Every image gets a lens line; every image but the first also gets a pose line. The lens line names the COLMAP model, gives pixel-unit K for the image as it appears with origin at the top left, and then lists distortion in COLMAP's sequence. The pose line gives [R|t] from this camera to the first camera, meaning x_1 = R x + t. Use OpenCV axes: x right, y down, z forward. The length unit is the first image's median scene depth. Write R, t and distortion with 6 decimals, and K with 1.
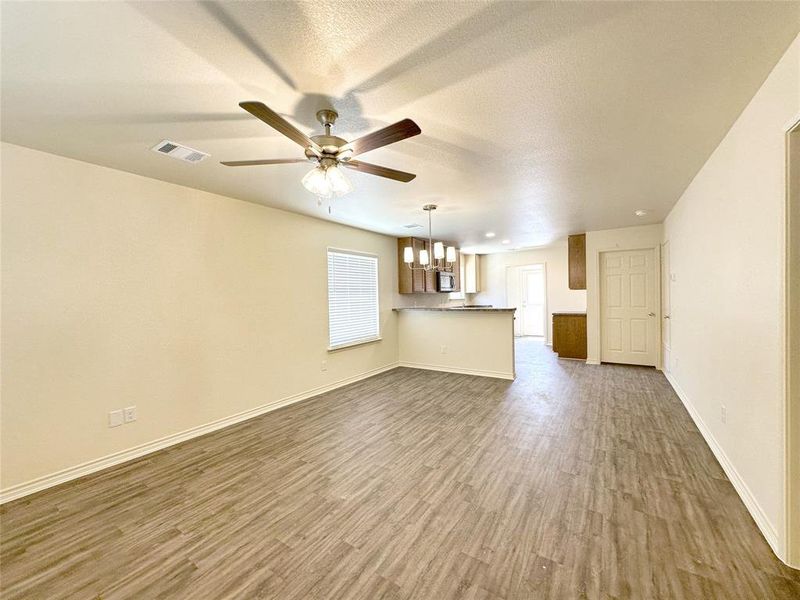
lens RADIAL K [[318.1, 0, 400.0], [0, 318.1, 300.0], [0, 0, 1]] dist [-0.002226, 0.000290]
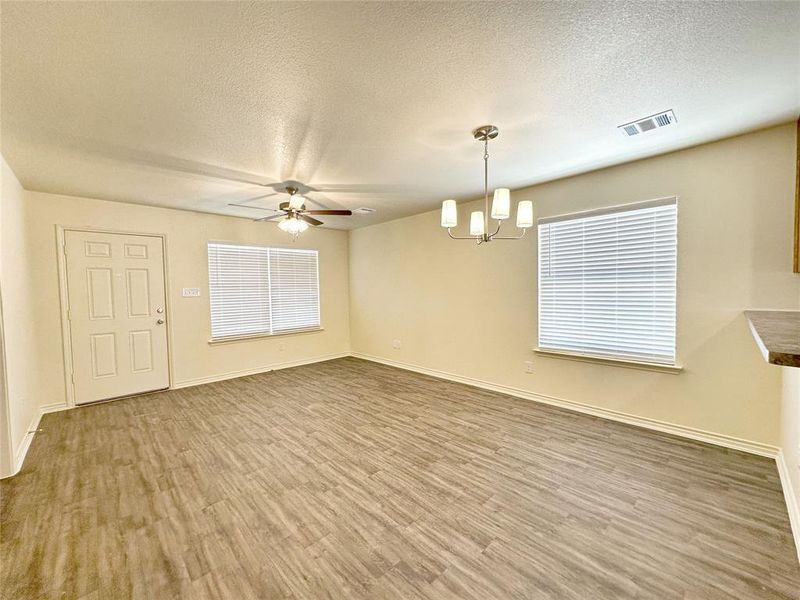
lens RADIAL K [[318.1, 0, 400.0], [0, 318.1, 300.0], [0, 0, 1]] dist [-0.002226, 0.000290]
pose [[-0.210038, 0.063867, -0.975605, 0.929488], [0.010434, 0.997954, 0.063084, -0.033037], [0.977638, 0.003071, -0.210274, 1.267462]]
